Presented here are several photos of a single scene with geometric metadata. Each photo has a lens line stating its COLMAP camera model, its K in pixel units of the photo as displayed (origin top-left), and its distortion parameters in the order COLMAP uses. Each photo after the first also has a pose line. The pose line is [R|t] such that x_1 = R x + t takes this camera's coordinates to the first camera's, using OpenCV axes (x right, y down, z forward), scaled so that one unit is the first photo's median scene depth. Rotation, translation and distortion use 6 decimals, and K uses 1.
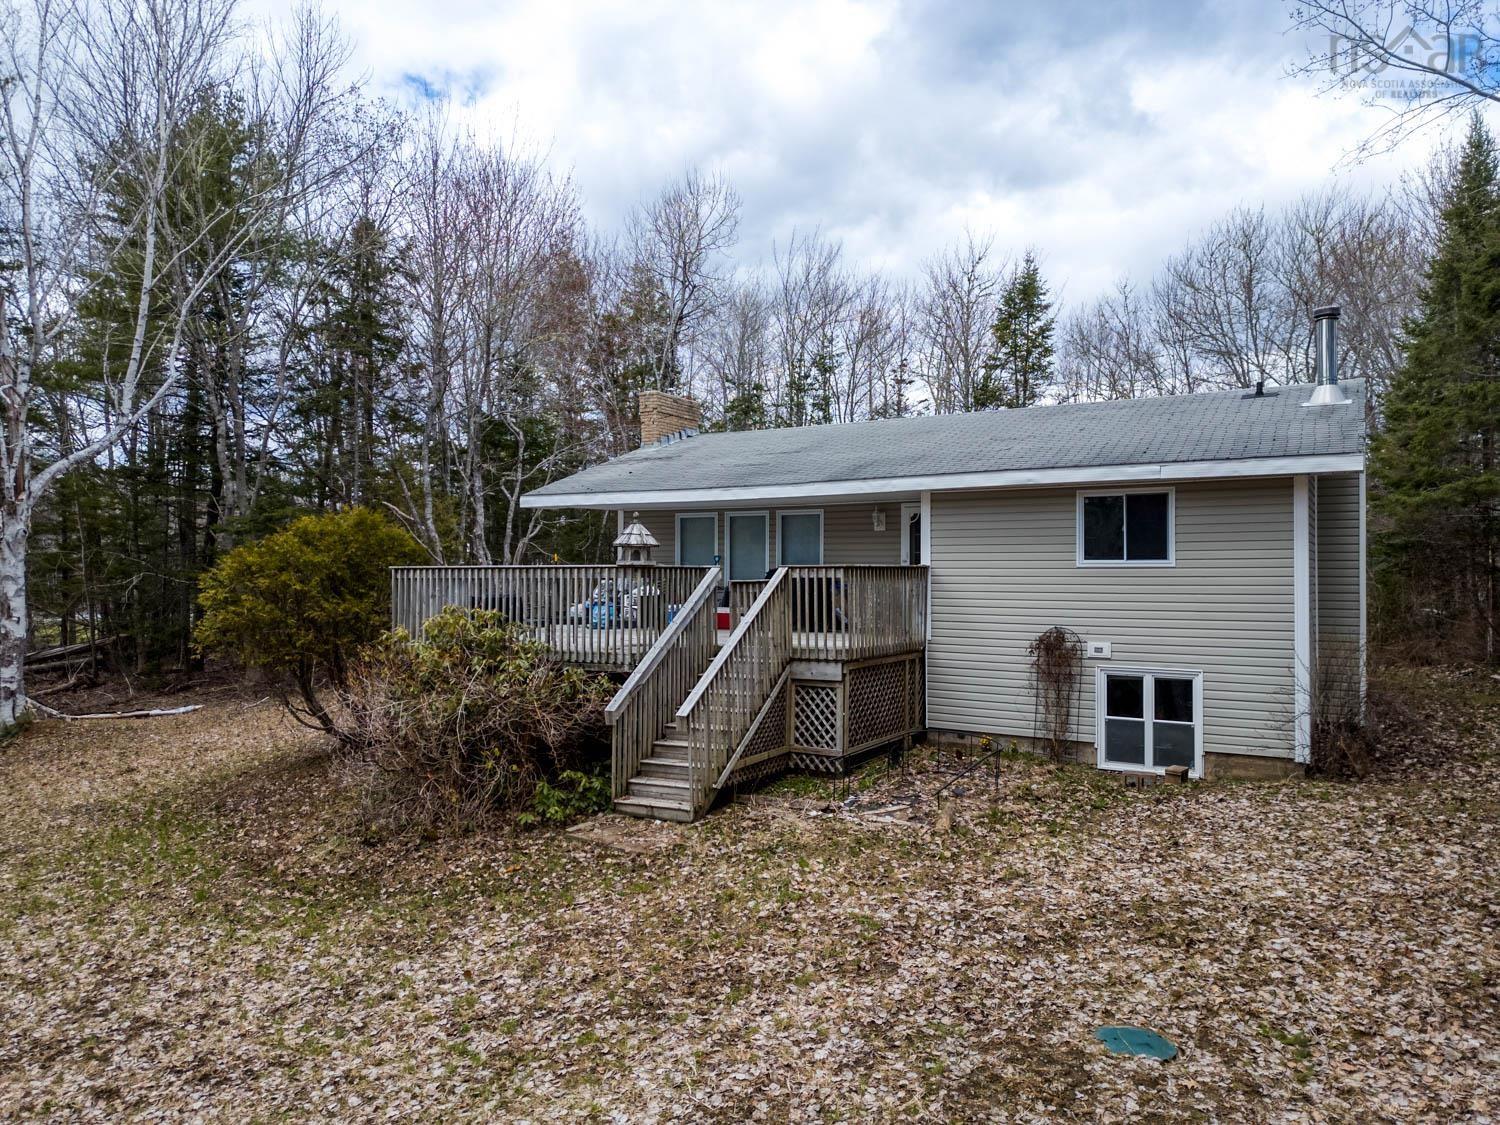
lens RADIAL K [[1056.9, 0, 728.5], [0, 1056.9, 586.3], [0, 0, 1]] dist [0.072308, -0.060736]
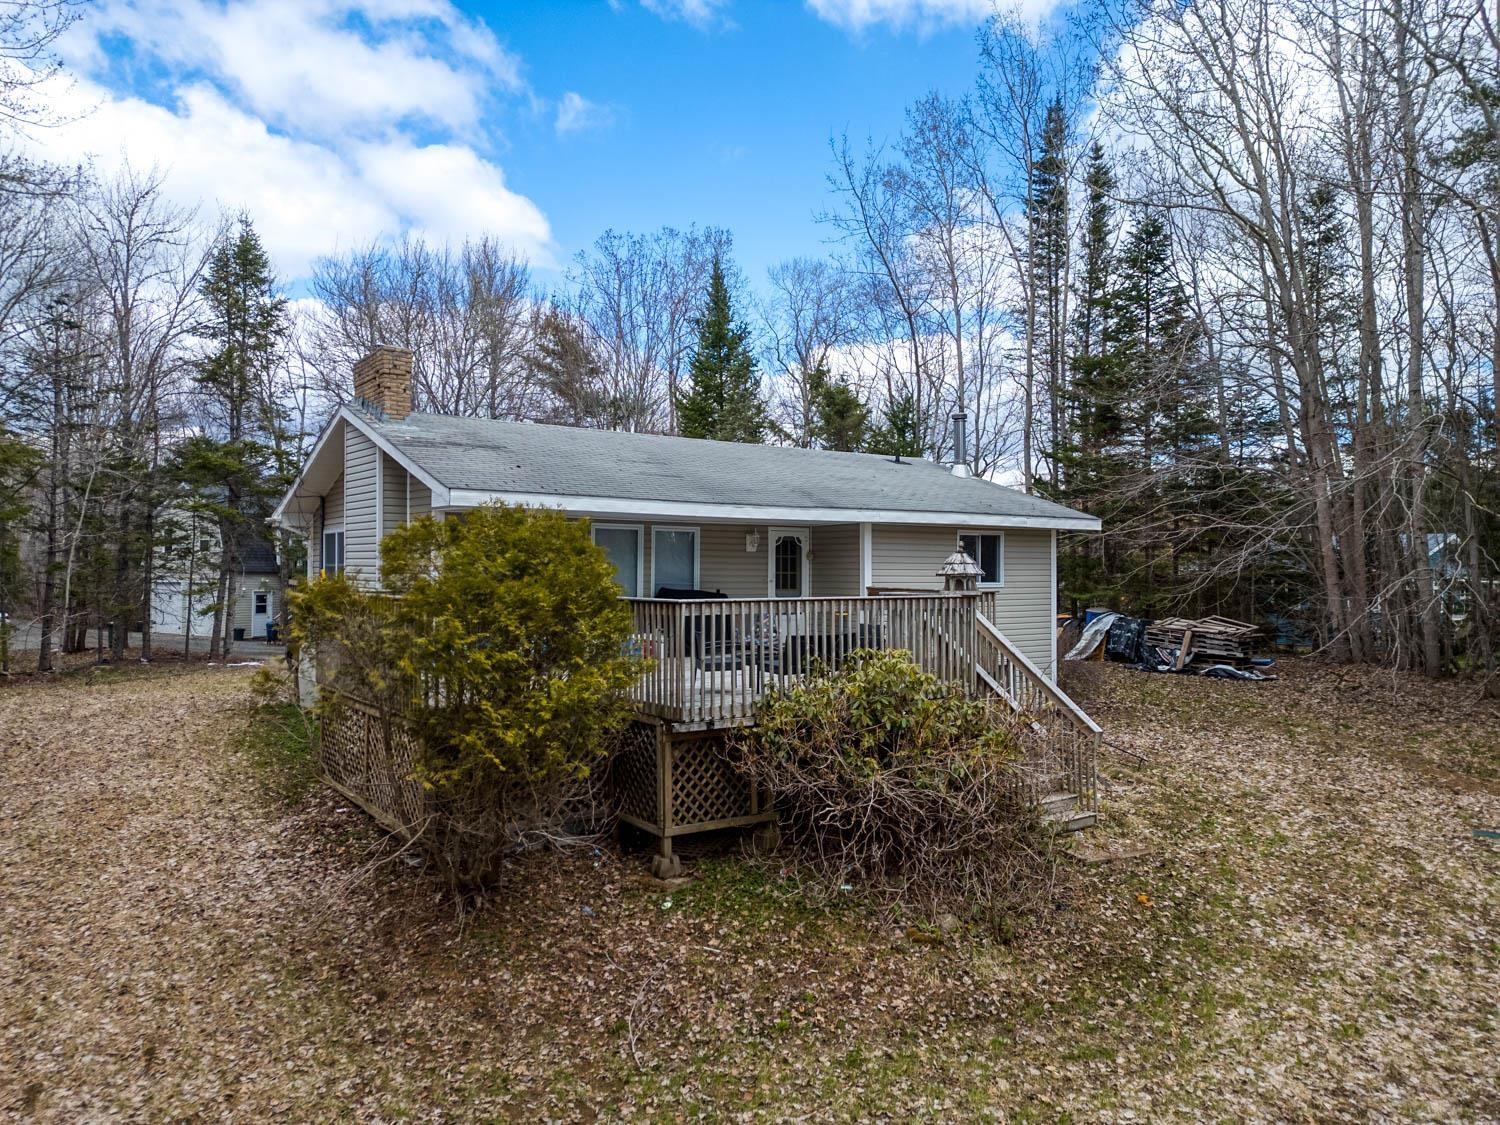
lens RADIAL K [[1056.9, 0, 757.2], [0, 1056.9, 558.6], [0, 0, 1]] dist [0.072308, -0.060736]
pose [[0.369243, 0.009623, 0.929283, -1.015405], [0.012602, 0.999803, -0.015360, -0.039134], [-0.929247, 0.017383, 0.369049, 0.778928]]
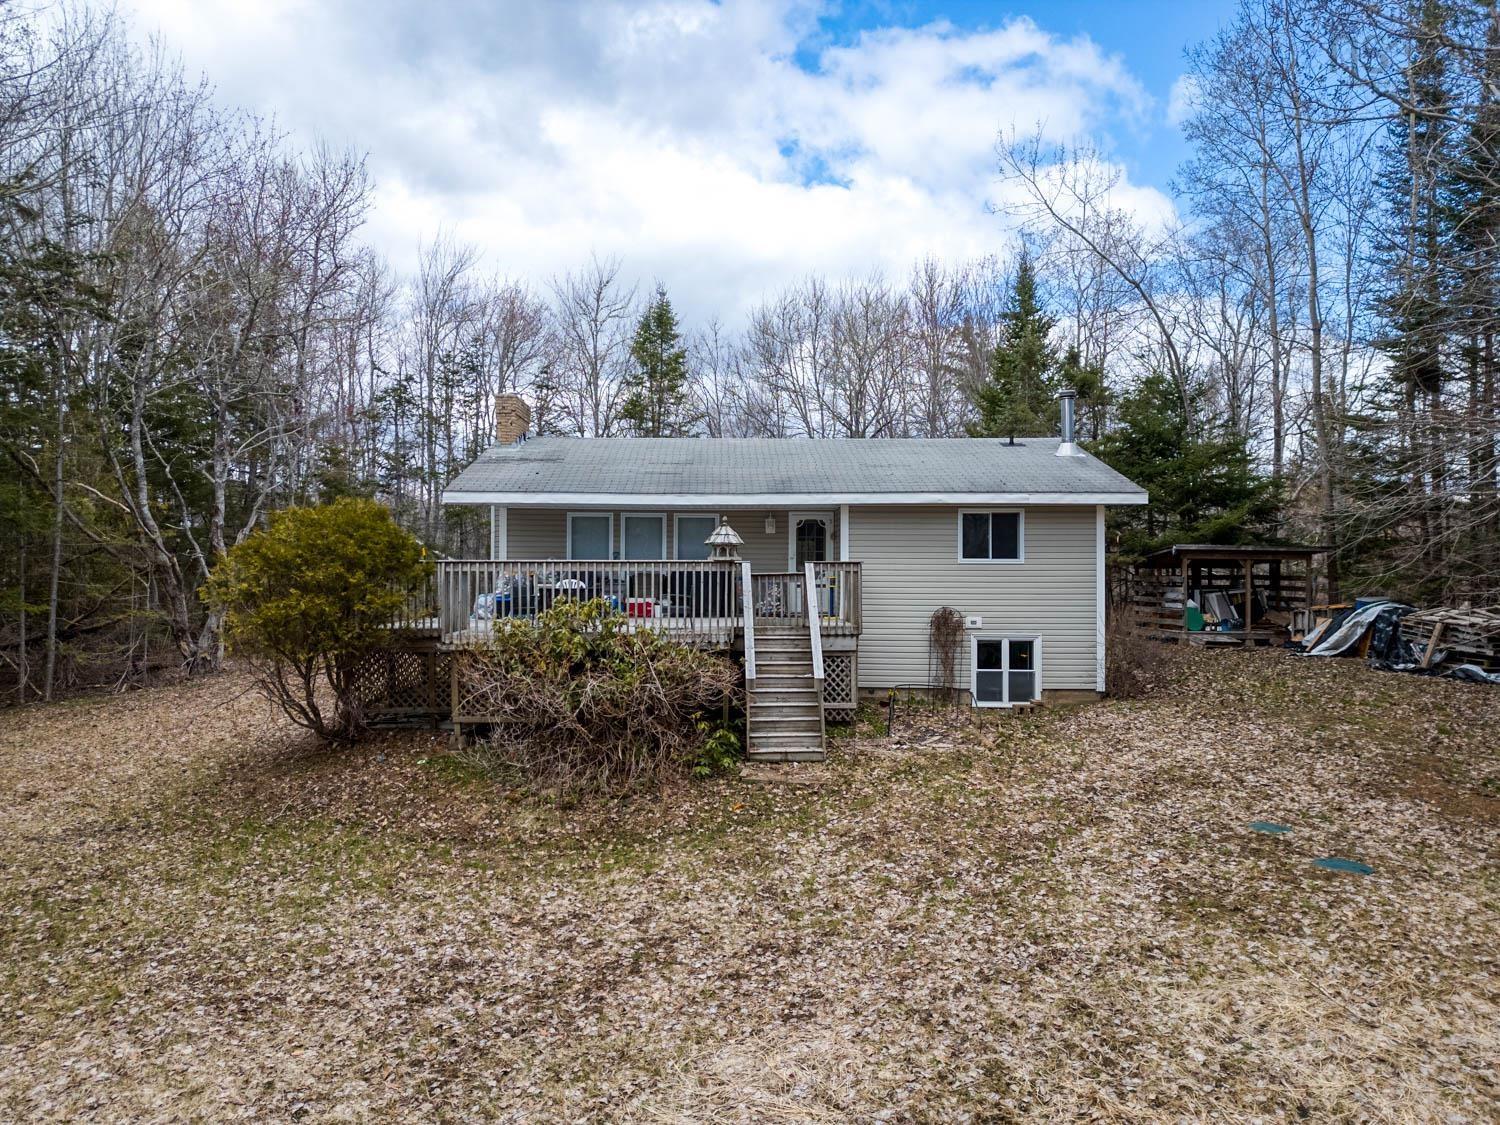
lens RADIAL K [[1056.9, 0, 728.3], [0, 1056.9, 600.1], [0, 0, 1]] dist [0.072308, -0.060736]
pose [[0.854718, -0.012706, 0.518937, -0.675327], [0.005348, 0.999863, 0.015673, 0.006330], [-0.519065, -0.010620, 0.854669, -0.029103]]
